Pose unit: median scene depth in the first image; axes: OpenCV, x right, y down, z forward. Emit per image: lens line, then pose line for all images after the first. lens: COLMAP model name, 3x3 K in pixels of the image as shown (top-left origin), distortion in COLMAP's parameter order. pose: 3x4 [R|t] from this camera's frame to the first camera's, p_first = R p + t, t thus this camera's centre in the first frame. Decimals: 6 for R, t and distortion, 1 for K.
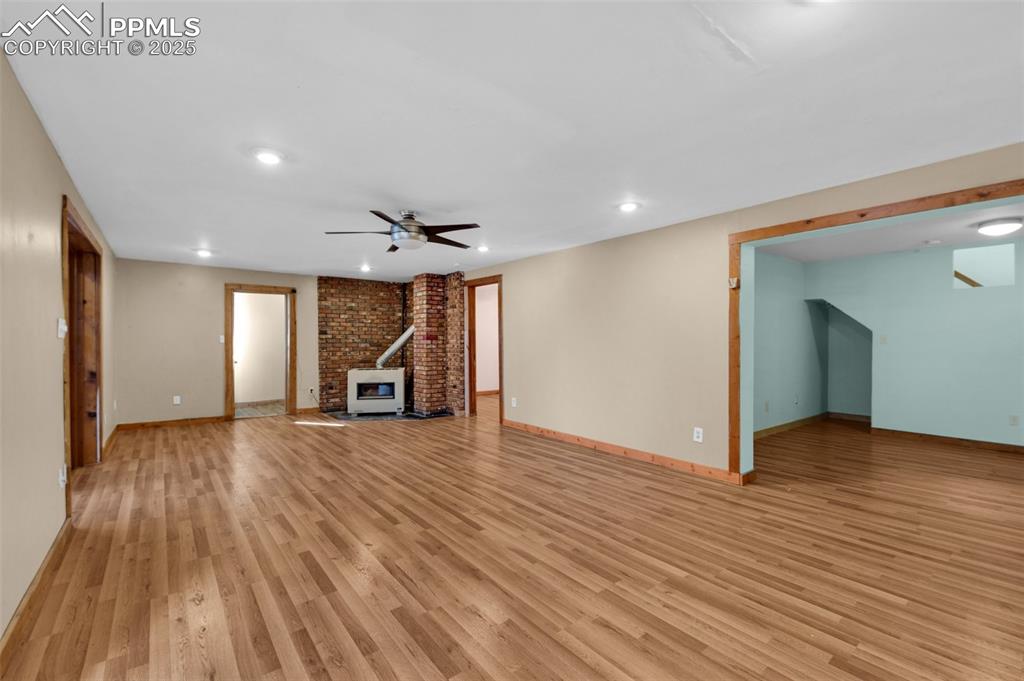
lens RADIAL K [[440.1, 0, 506.2], [0, 440.1, 340.0], [0, 0, 1]] dist [0.000967, -0.002114]
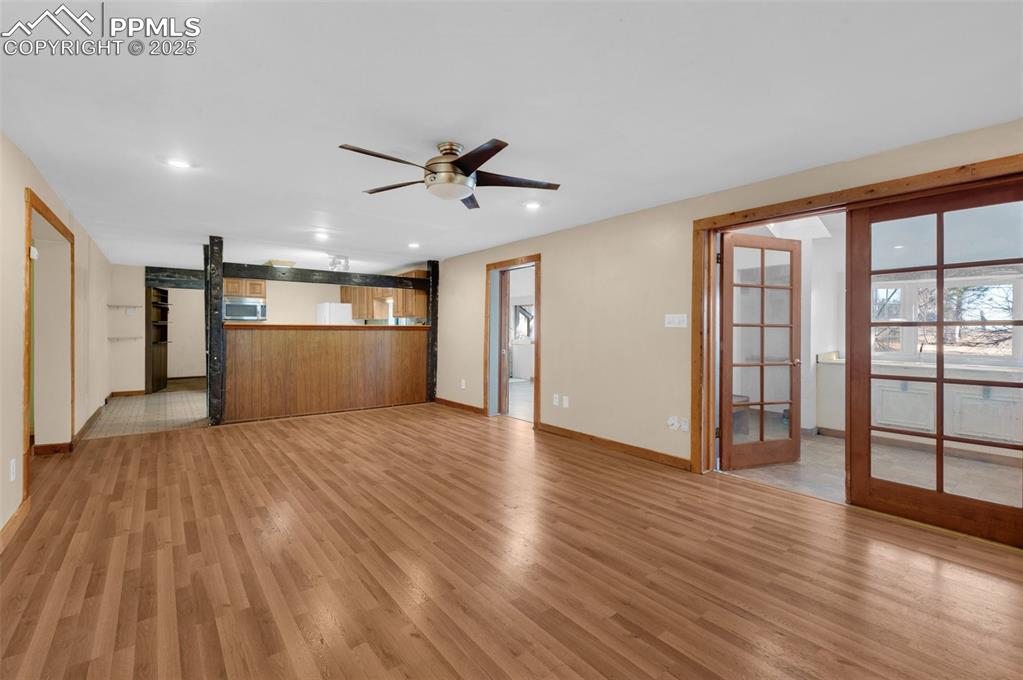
lens RADIAL K [[439.7, 0, 513.1], [0, 439.7, 334.4], [0, 0, 1]] dist [0.000967, -0.002114]
pose [[-0.999969, -0.003681, -0.007027, -0.280411], [-0.003765, 0.999921, 0.012012, 0.001168], [0.006983, 0.012038, -0.999903, 1.514005]]
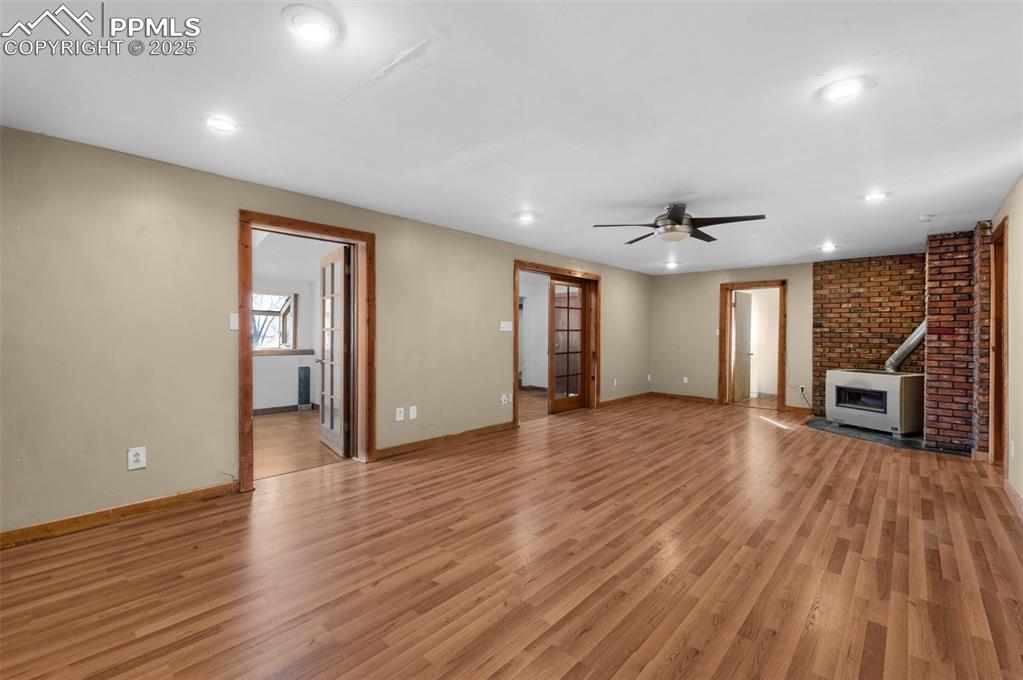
lens RADIAL K [[439.7, 0, 506.1], [0, 439.7, 338.2], [0, 0, 1]] dist [0.000967, -0.002114]
pose [[0.155176, 0.014692, -0.987778, 0.626292], [-0.006648, 0.999882, 0.013827, 0.000654], [0.987864, 0.004421, 0.155255, 0.419969]]
